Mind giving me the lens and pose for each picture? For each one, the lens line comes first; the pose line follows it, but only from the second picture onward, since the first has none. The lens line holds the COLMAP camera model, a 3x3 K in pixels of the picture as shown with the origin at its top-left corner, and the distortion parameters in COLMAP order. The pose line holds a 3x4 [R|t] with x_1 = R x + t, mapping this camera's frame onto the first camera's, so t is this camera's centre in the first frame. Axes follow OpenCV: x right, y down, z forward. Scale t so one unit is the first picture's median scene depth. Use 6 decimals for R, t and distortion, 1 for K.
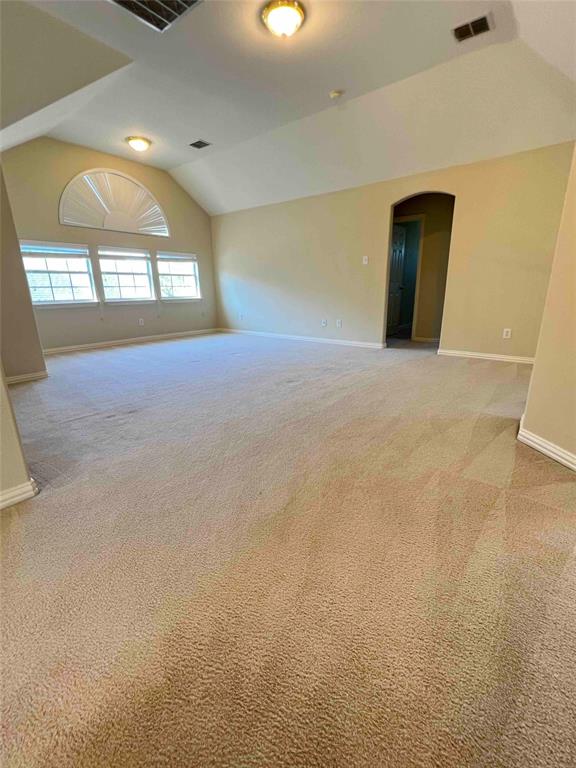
lens RADIAL K [[338.0, 0, 293.5], [0, 338.0, 384.1], [0, 0, 1]] dist [-0.002249, 0.000919]
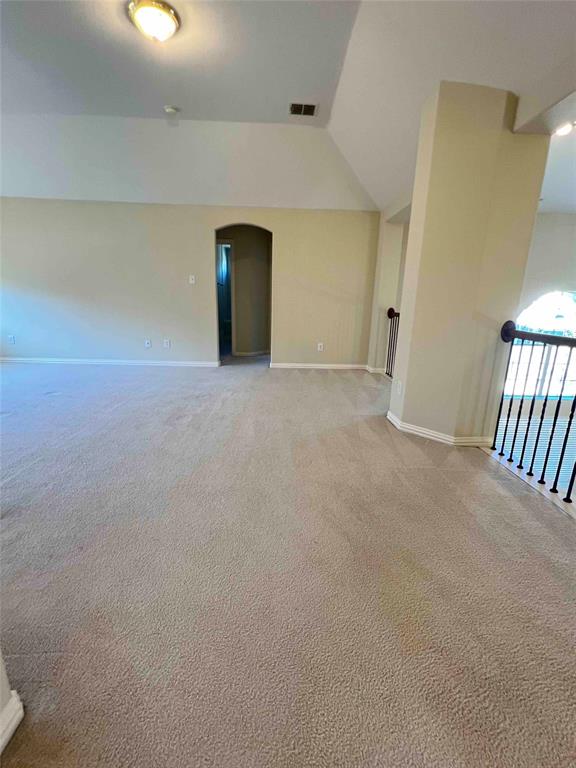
lens RADIAL K [[338.0, 0, 293.7], [0, 338.0, 381.4], [0, 0, 1]] dist [-0.002249, 0.000919]
pose [[0.764512, -0.124217, 0.632527, -0.339341], [0.141470, 0.989667, 0.023363, -0.083609], [-0.628894, 0.071622, 0.774185, 0.113898]]
